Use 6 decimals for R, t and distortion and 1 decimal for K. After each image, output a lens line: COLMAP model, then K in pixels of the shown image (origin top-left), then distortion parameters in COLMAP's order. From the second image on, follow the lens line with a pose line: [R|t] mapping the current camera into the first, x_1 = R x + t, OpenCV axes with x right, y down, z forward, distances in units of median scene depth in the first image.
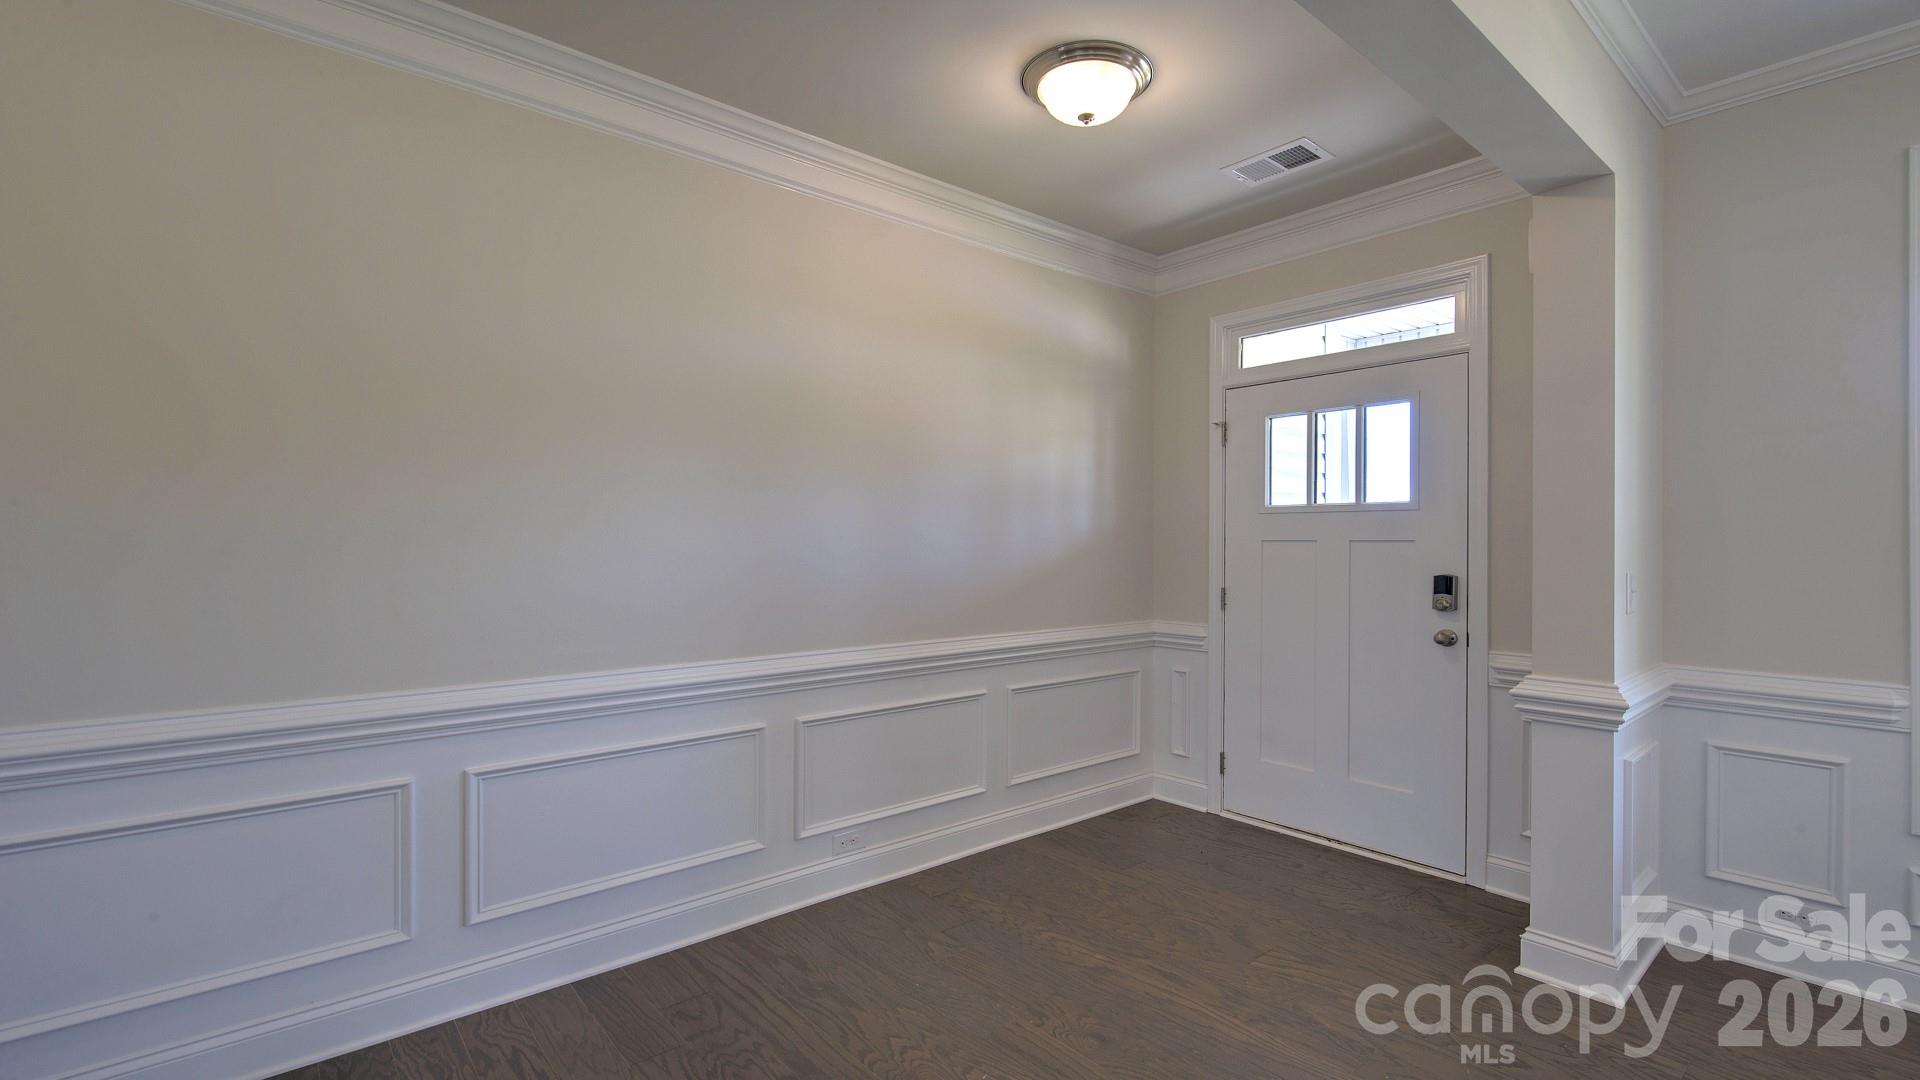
lens RADIAL K [[843.6, 0, 970.3], [0, 843.6, 530.3], [0, 0, 1]] dist [-0.000111, 0.000002]
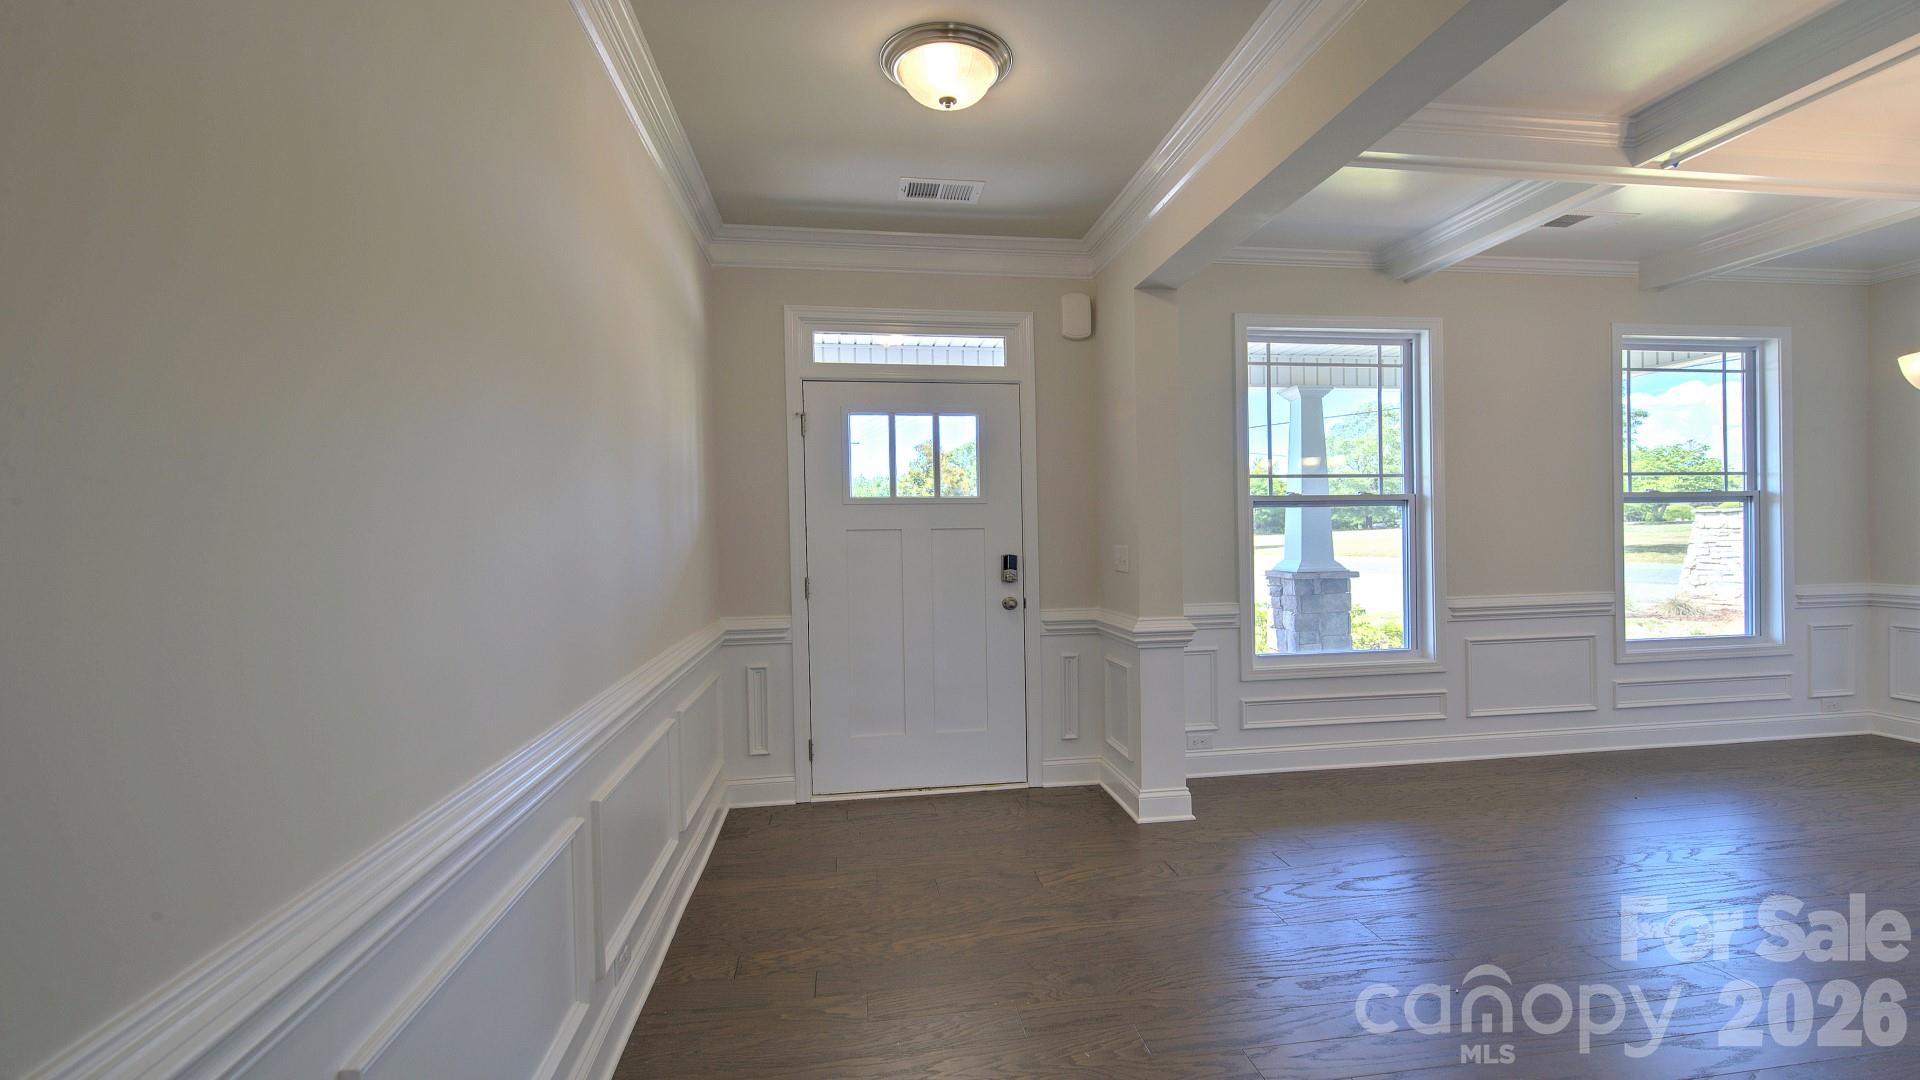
lens RADIAL K [[843.6, 0, 971.4], [0, 843.6, 541.0], [0, 0, 1]] dist [-0.000111, 0.000002]
pose [[0.524144, -0.013228, 0.851527, -0.514540], [0.004264, 0.999908, 0.012909, 0.014316], [-0.851619, -0.003136, 0.524152, 0.342777]]
